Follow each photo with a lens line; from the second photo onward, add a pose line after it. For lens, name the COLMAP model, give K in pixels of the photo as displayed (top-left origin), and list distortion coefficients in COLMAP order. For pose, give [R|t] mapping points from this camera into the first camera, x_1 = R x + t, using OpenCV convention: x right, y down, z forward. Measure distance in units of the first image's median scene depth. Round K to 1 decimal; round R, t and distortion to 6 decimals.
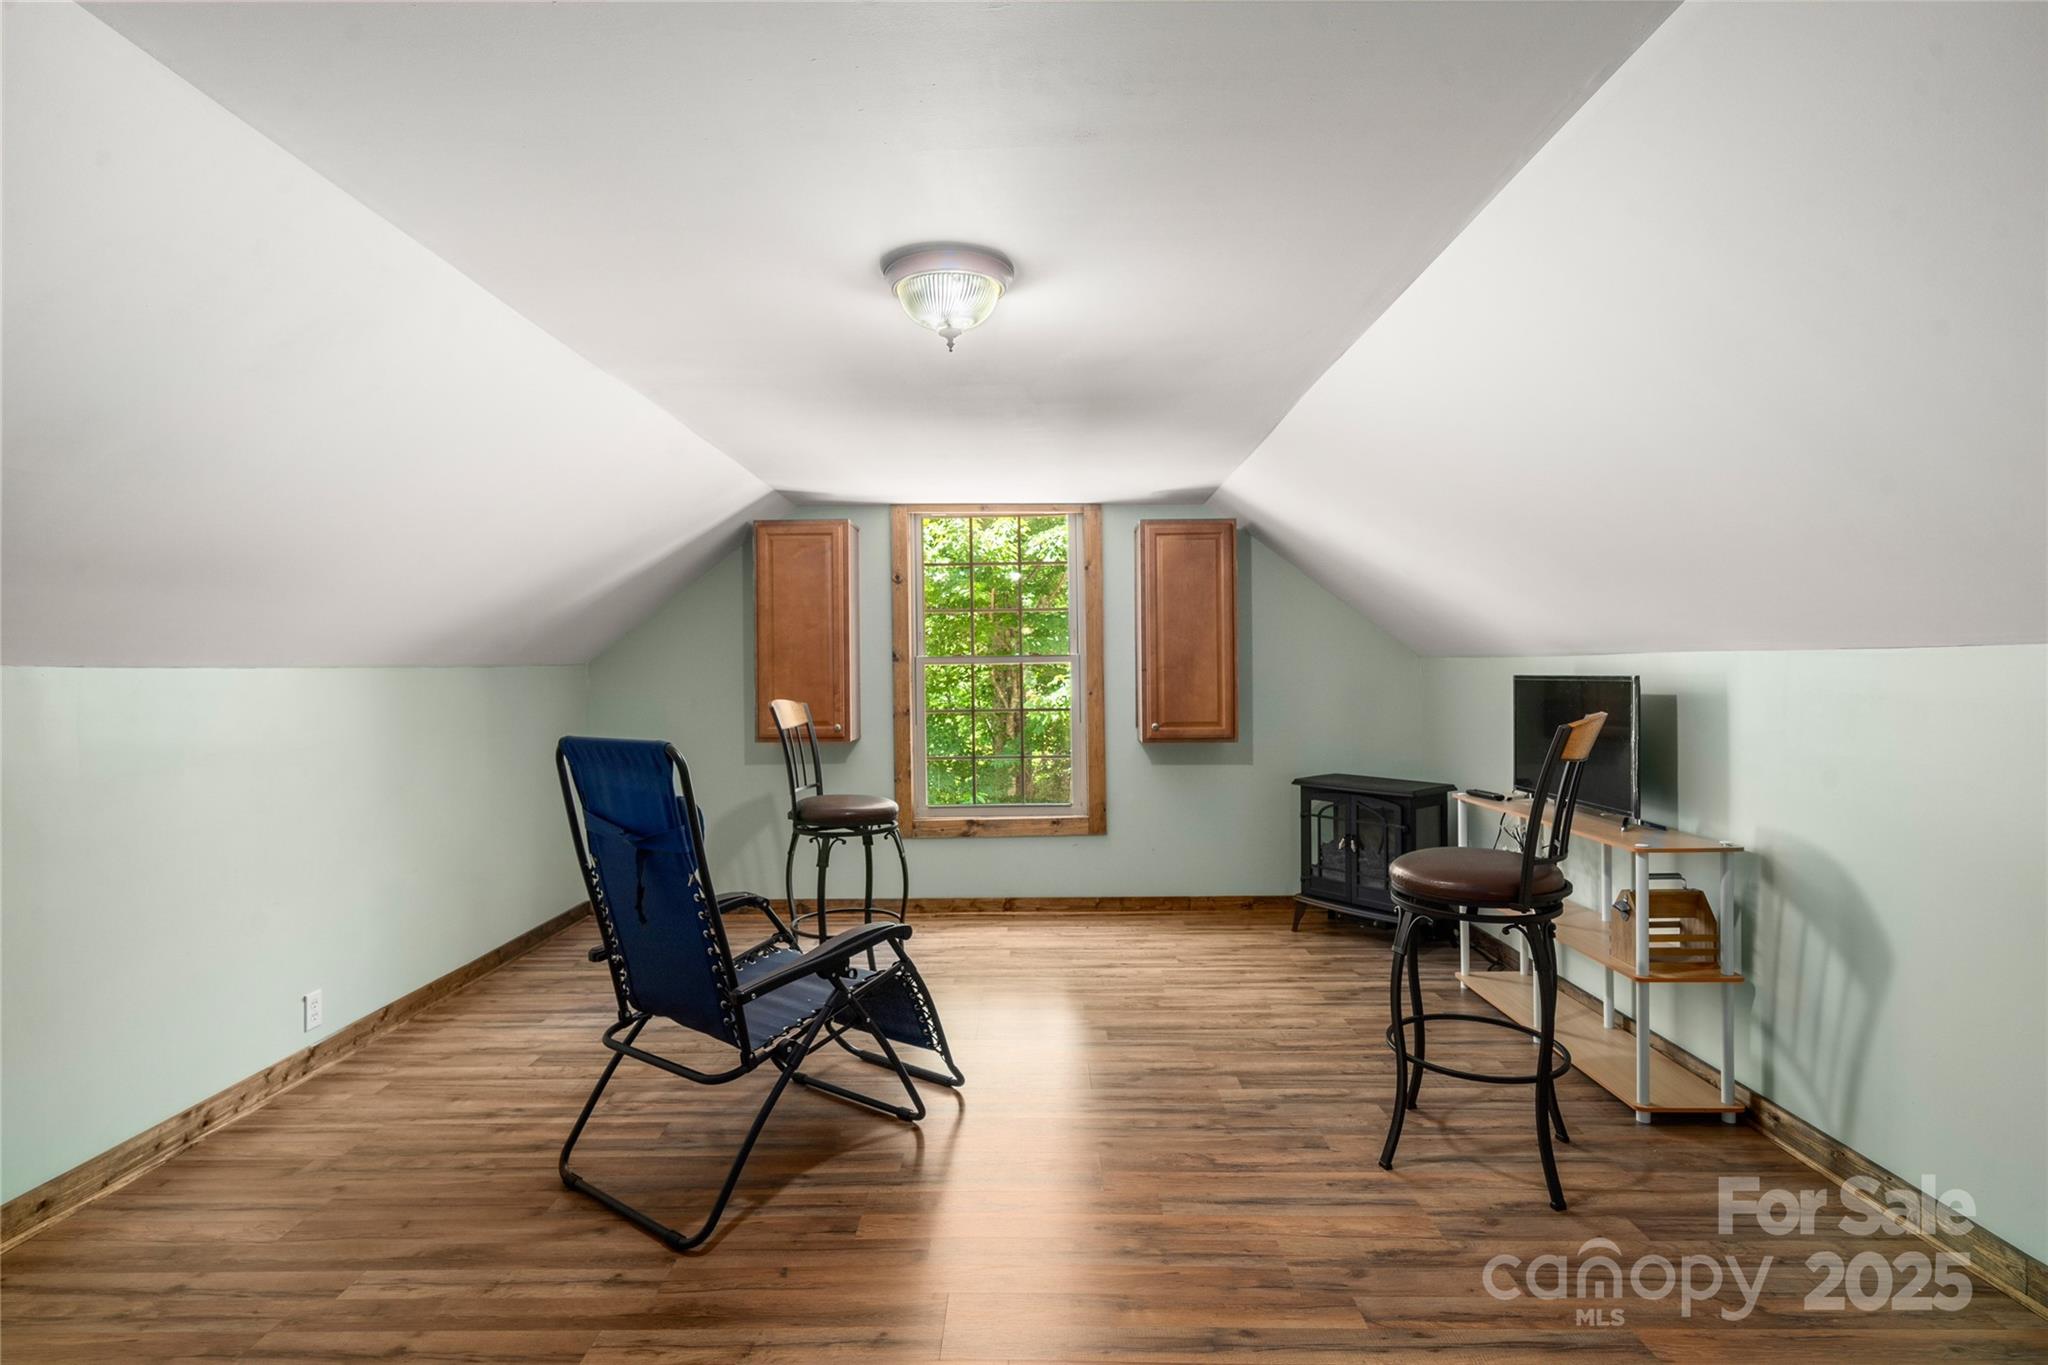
lens RADIAL K [[970.0, 0, 1023.6], [0, 970.0, 666.8], [0, 0, 1]] dist [-0.000296, 0.000214]
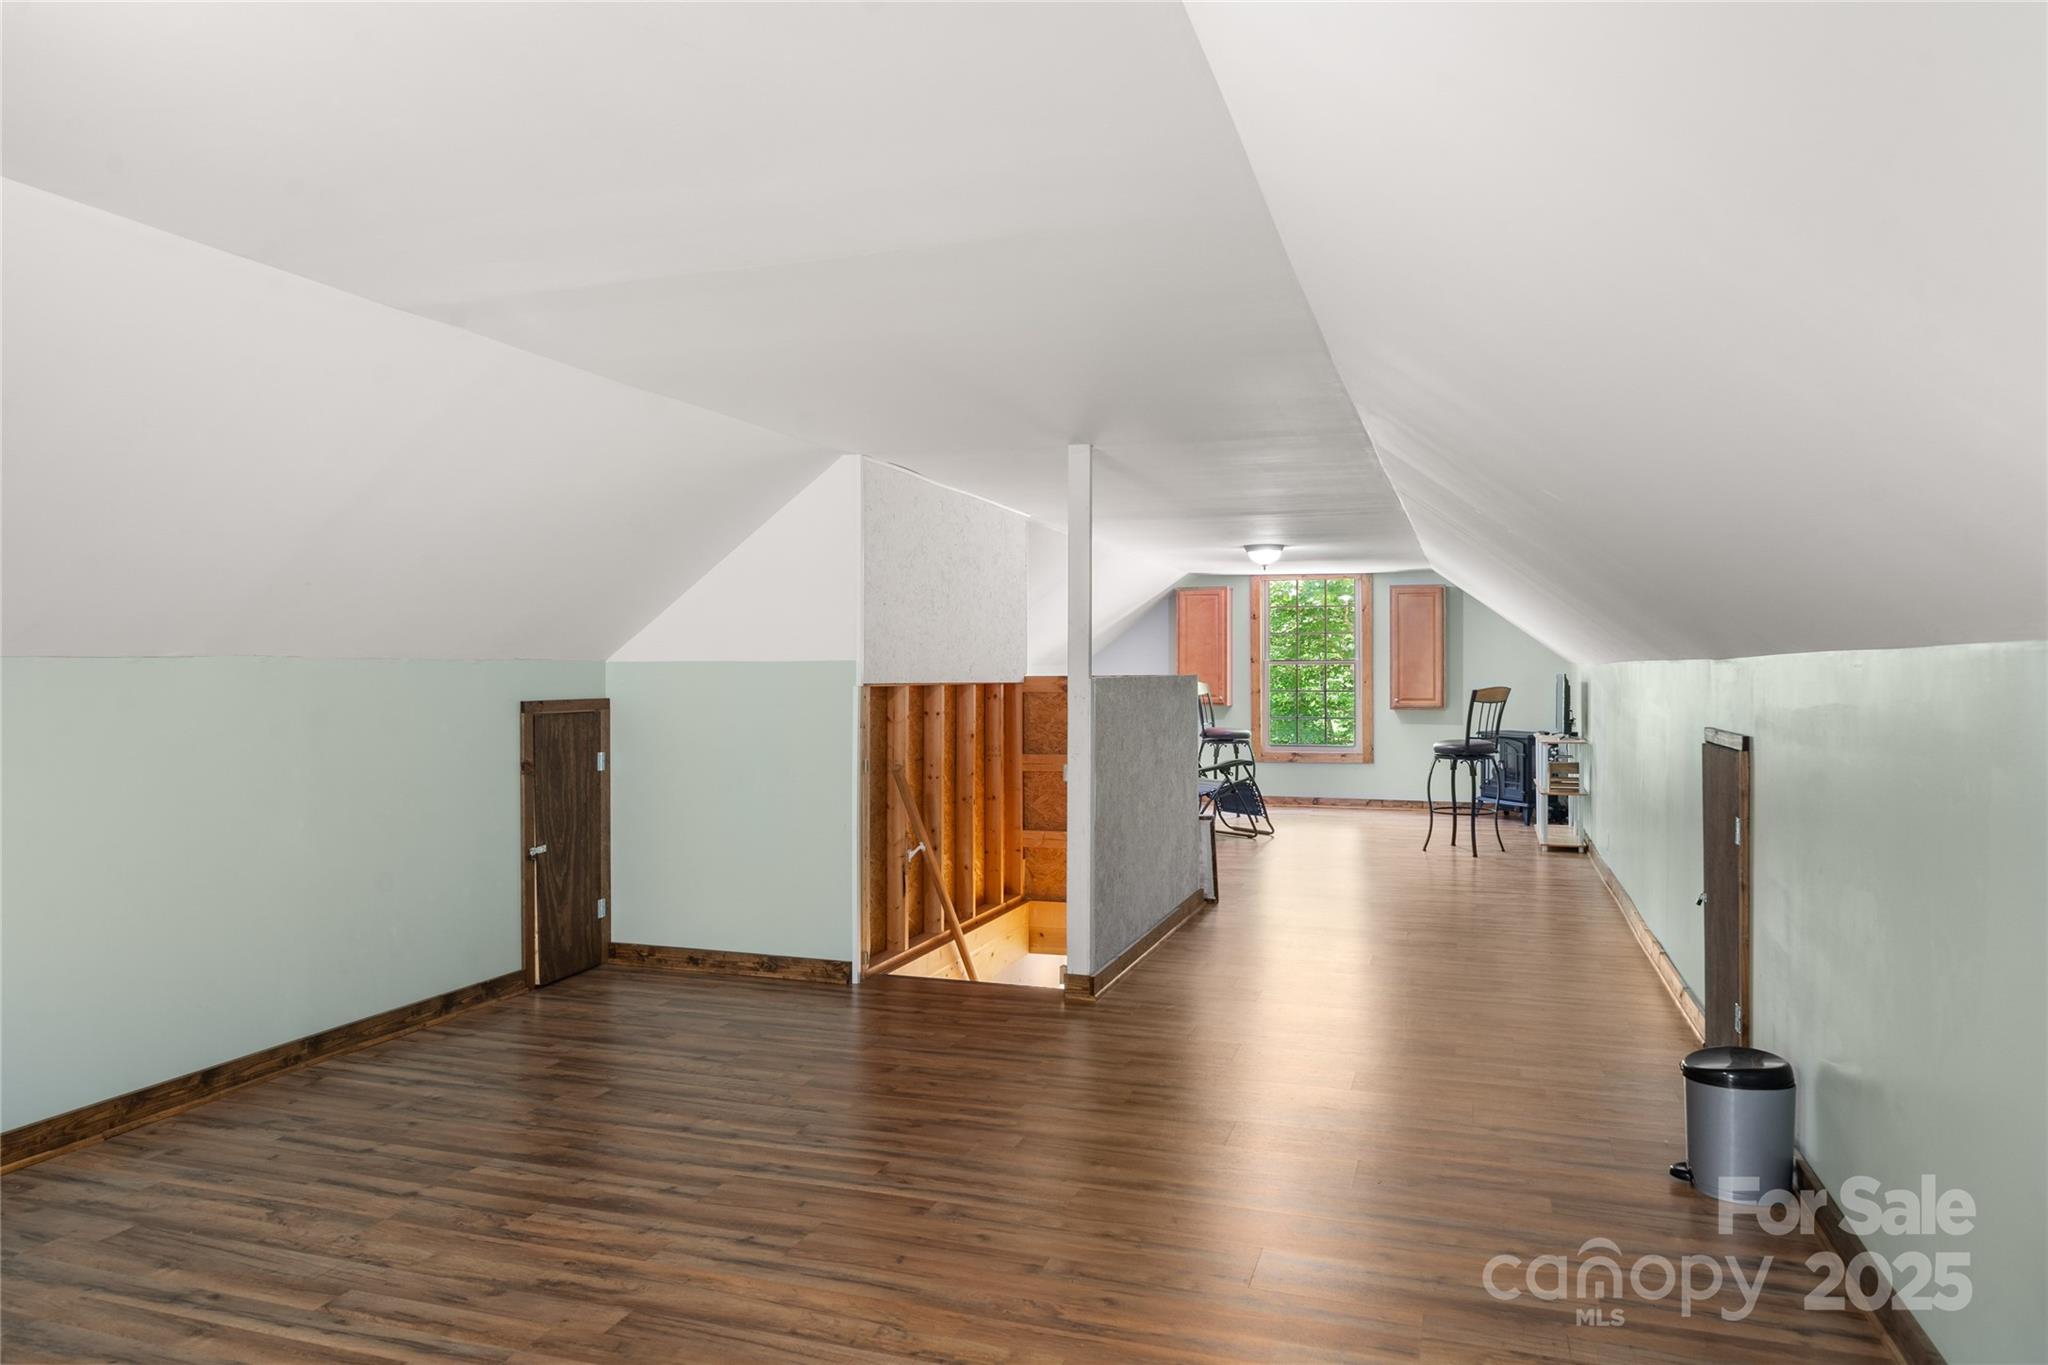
lens RADIAL K [[1343.8, 0, 1024.0], [0, 1343.8, 682.5], [0, 0, 1]] dist [0.001965, 0.000278]
pose [[0.950689, 0.010350, -0.309973, 0.248994], [-0.004870, 0.999818, 0.018449, -0.014322], [0.310108, -0.016030, 0.950566, -1.571021]]
